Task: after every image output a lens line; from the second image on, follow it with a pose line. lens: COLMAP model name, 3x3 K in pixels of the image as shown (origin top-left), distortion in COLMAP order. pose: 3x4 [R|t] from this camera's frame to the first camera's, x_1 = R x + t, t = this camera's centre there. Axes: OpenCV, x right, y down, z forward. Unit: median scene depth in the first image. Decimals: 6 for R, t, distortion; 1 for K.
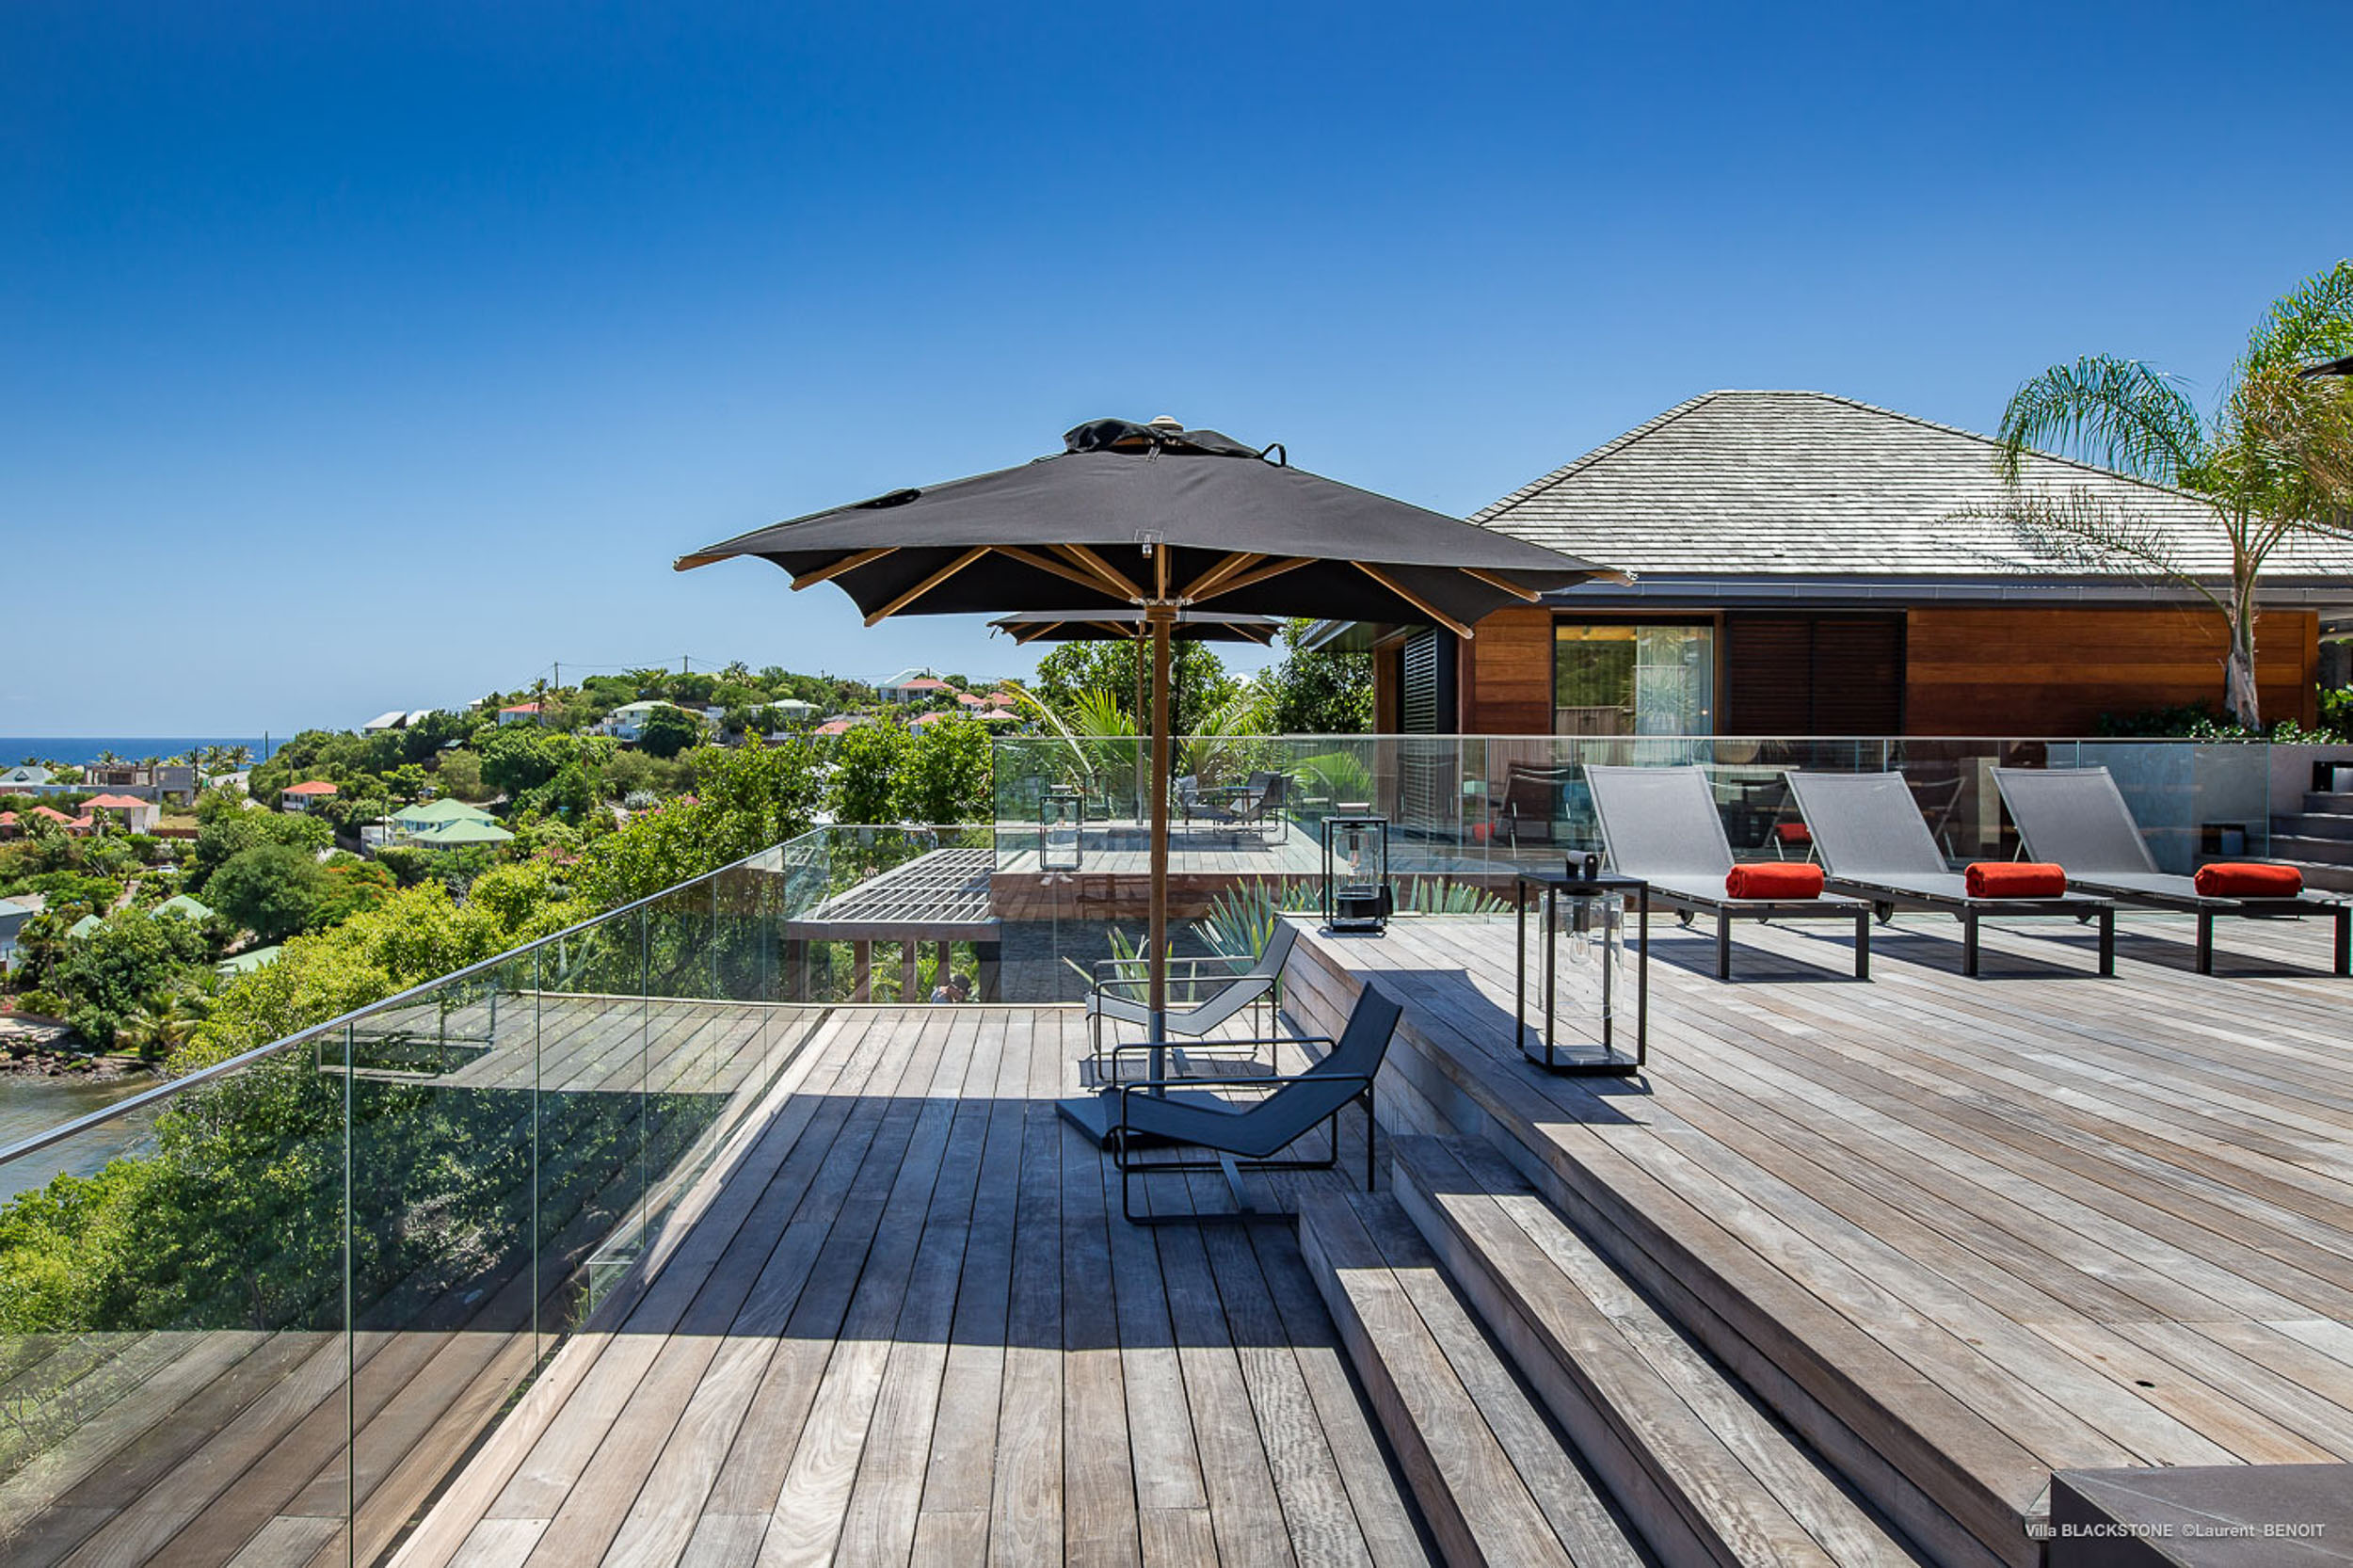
lens RADIAL K [[1717.8, 0, 1184.1], [0, 1717.8, 752.3], [0, 0, 1]] dist [0.002309, 0.003552]
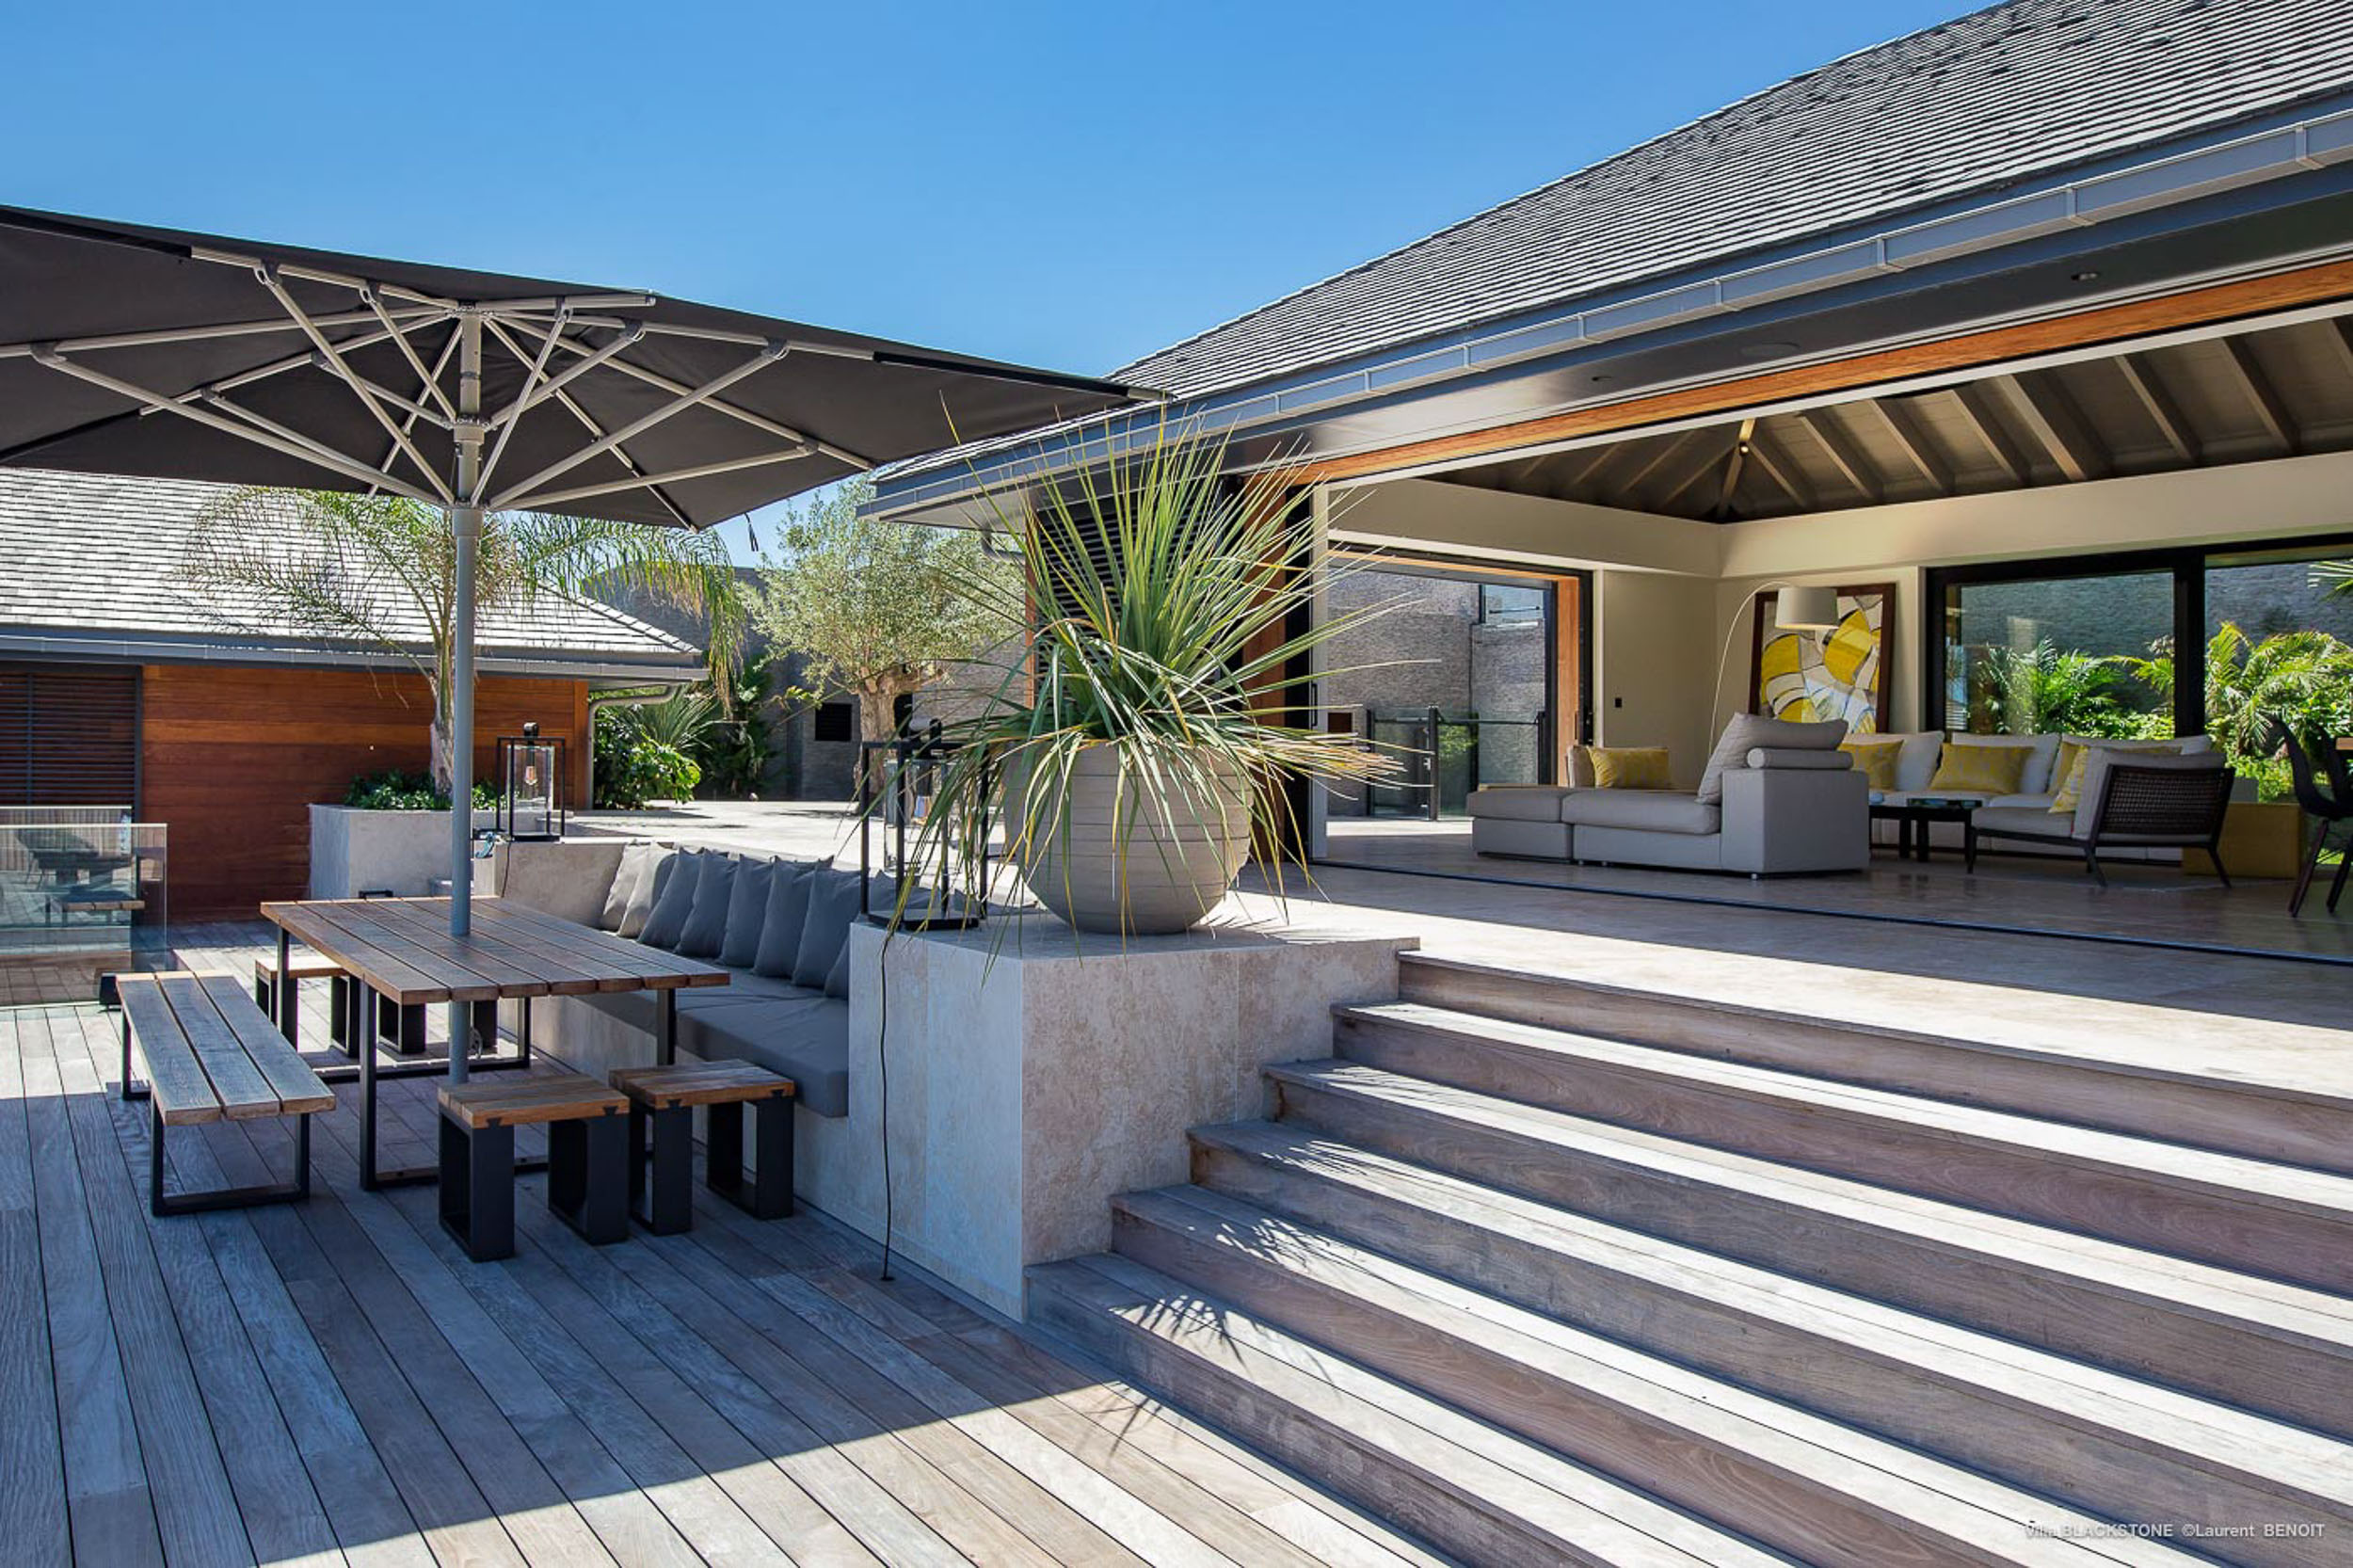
lens RADIAL K [[1758.6, 0, 1165.7], [0, 1758.6, 721.4], [0, 0, 1]] dist [-0.010209, 0.007624]
pose [[0.882520, 0.020558, 0.469826, 0.054005], [-0.011236, 0.999681, -0.022638, -0.004117], [-0.470141, 0.014700, 0.882469, -0.013741]]
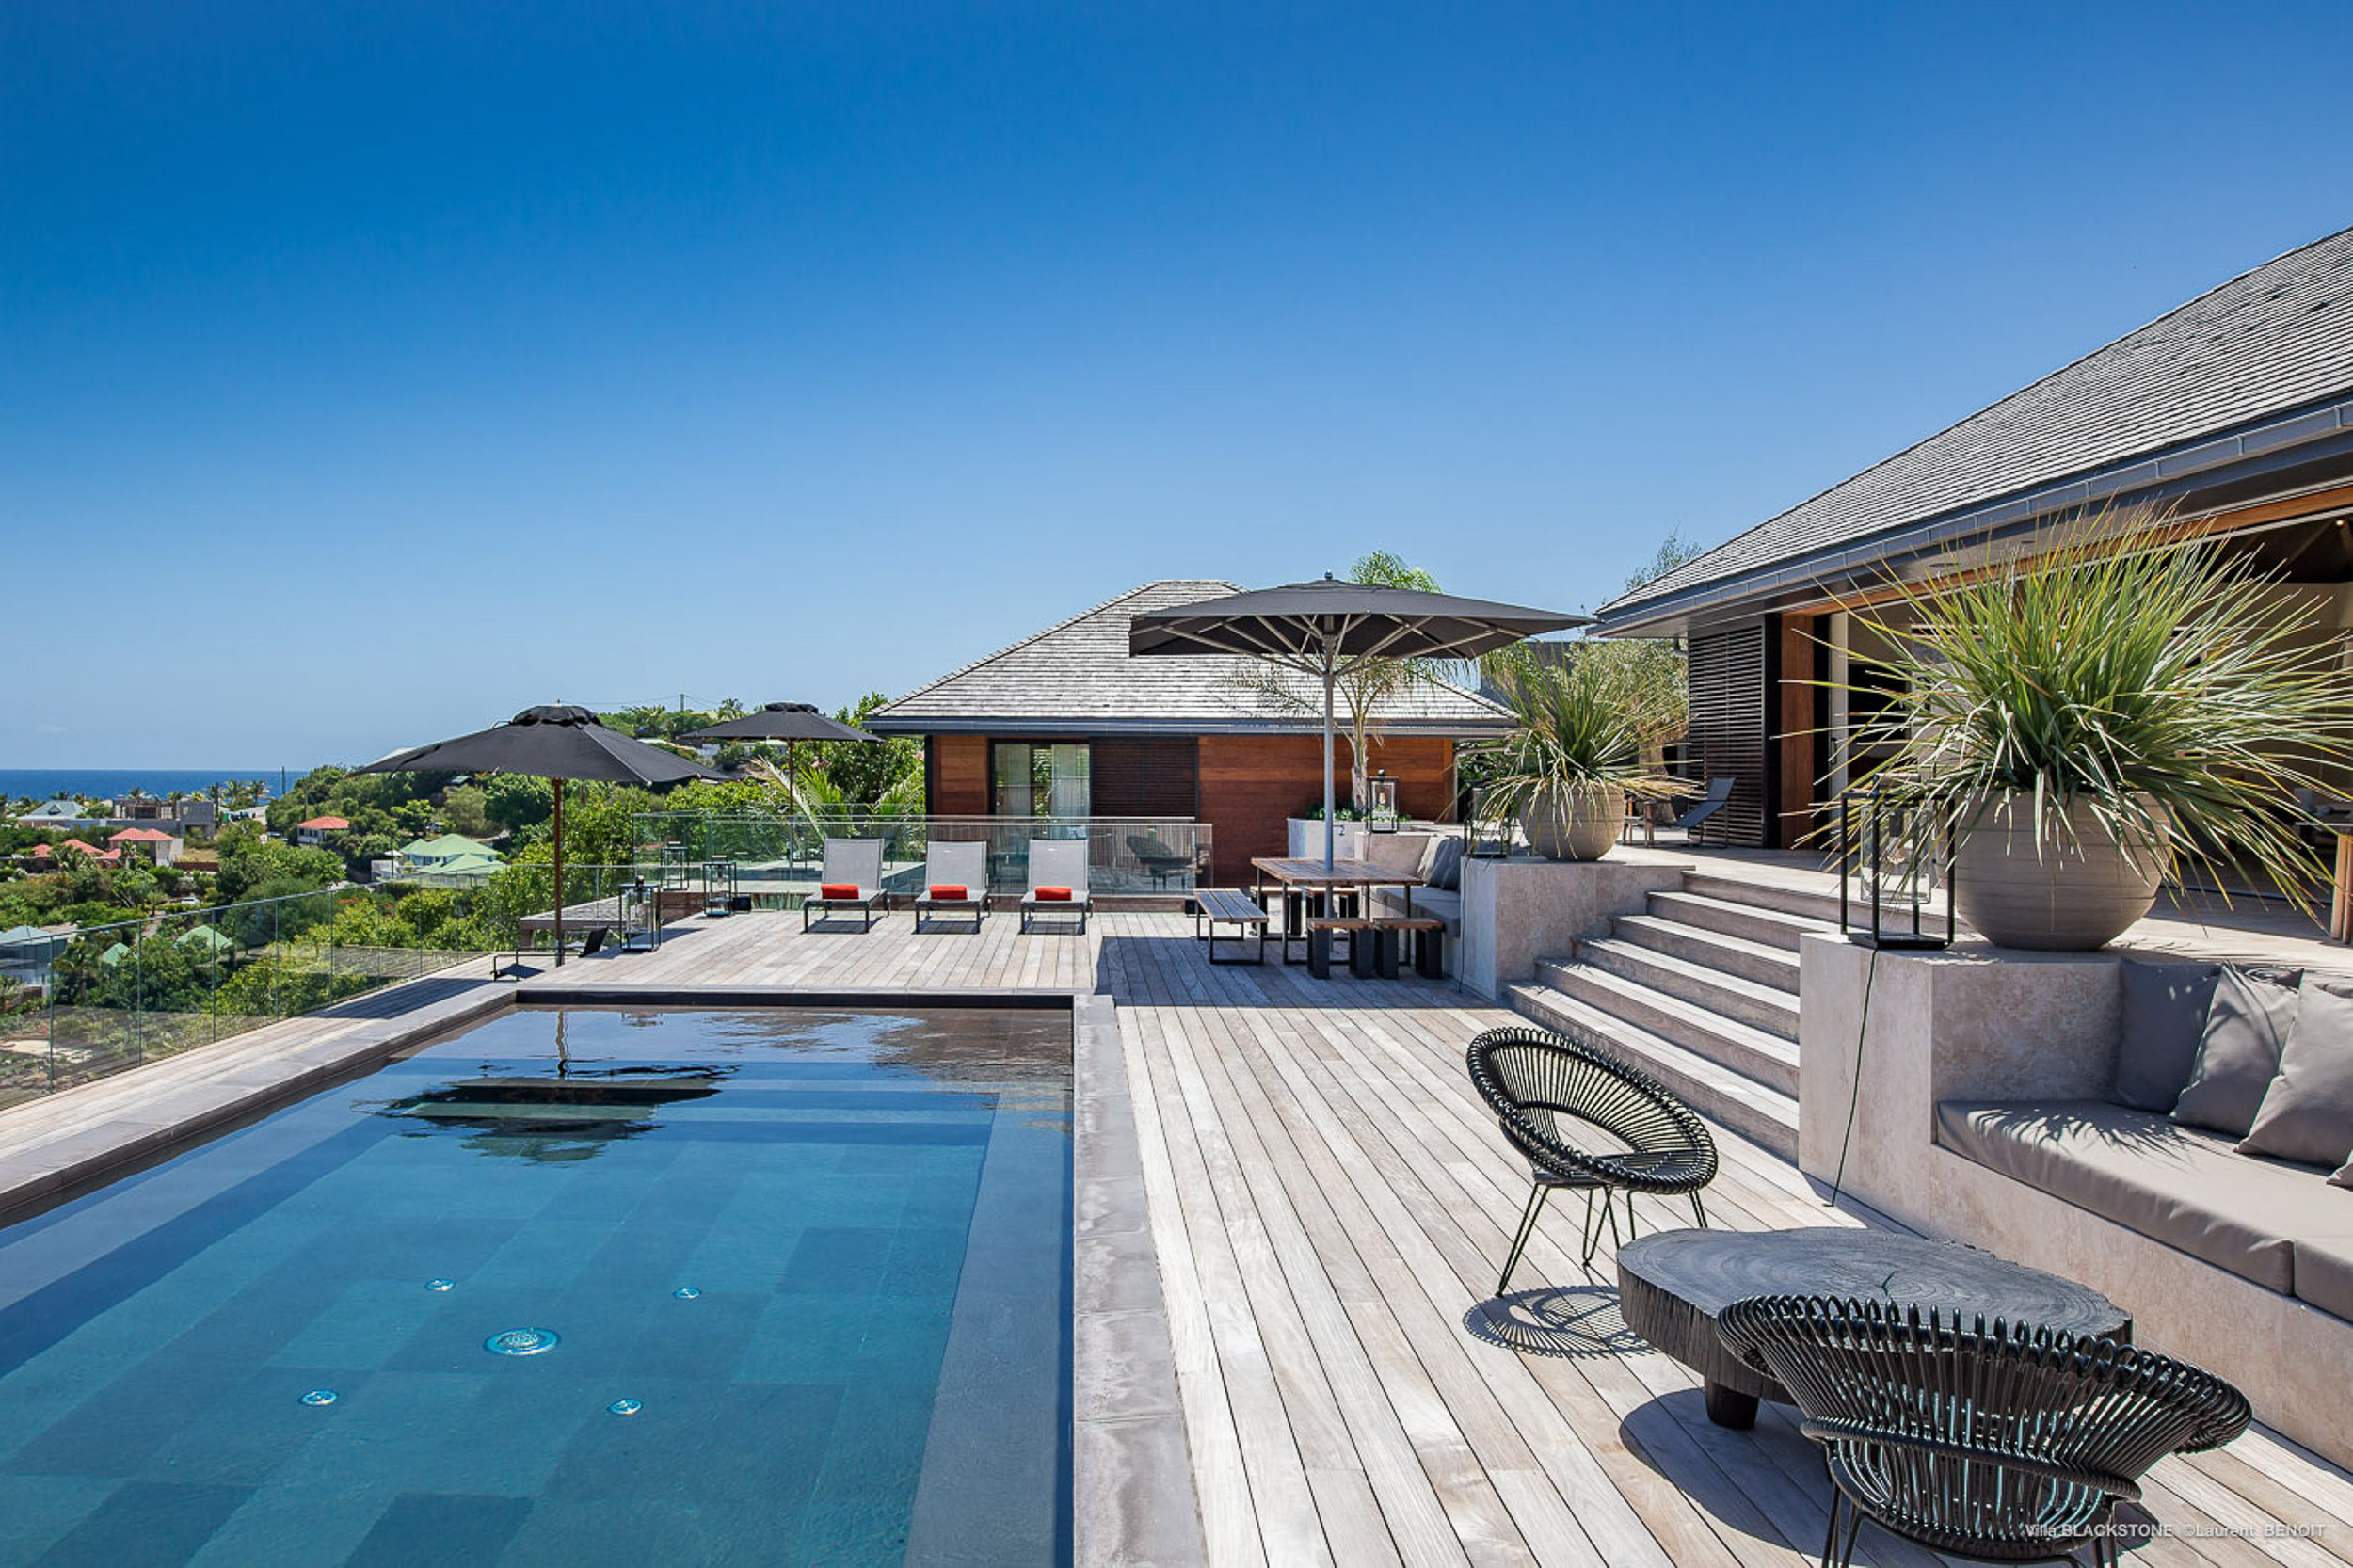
lens RADIAL K [[1866.7, 0, 1176.5], [0, 1866.7, 784.0], [0, 0, 1]] dist [-0.012686, -0.002027]
pose [[0.998899, 0.002079, -0.046872, 0.056273], [-0.002046, 0.999998, 0.000743, -0.004450], [0.046874, -0.000646, 0.998901, -0.093353]]
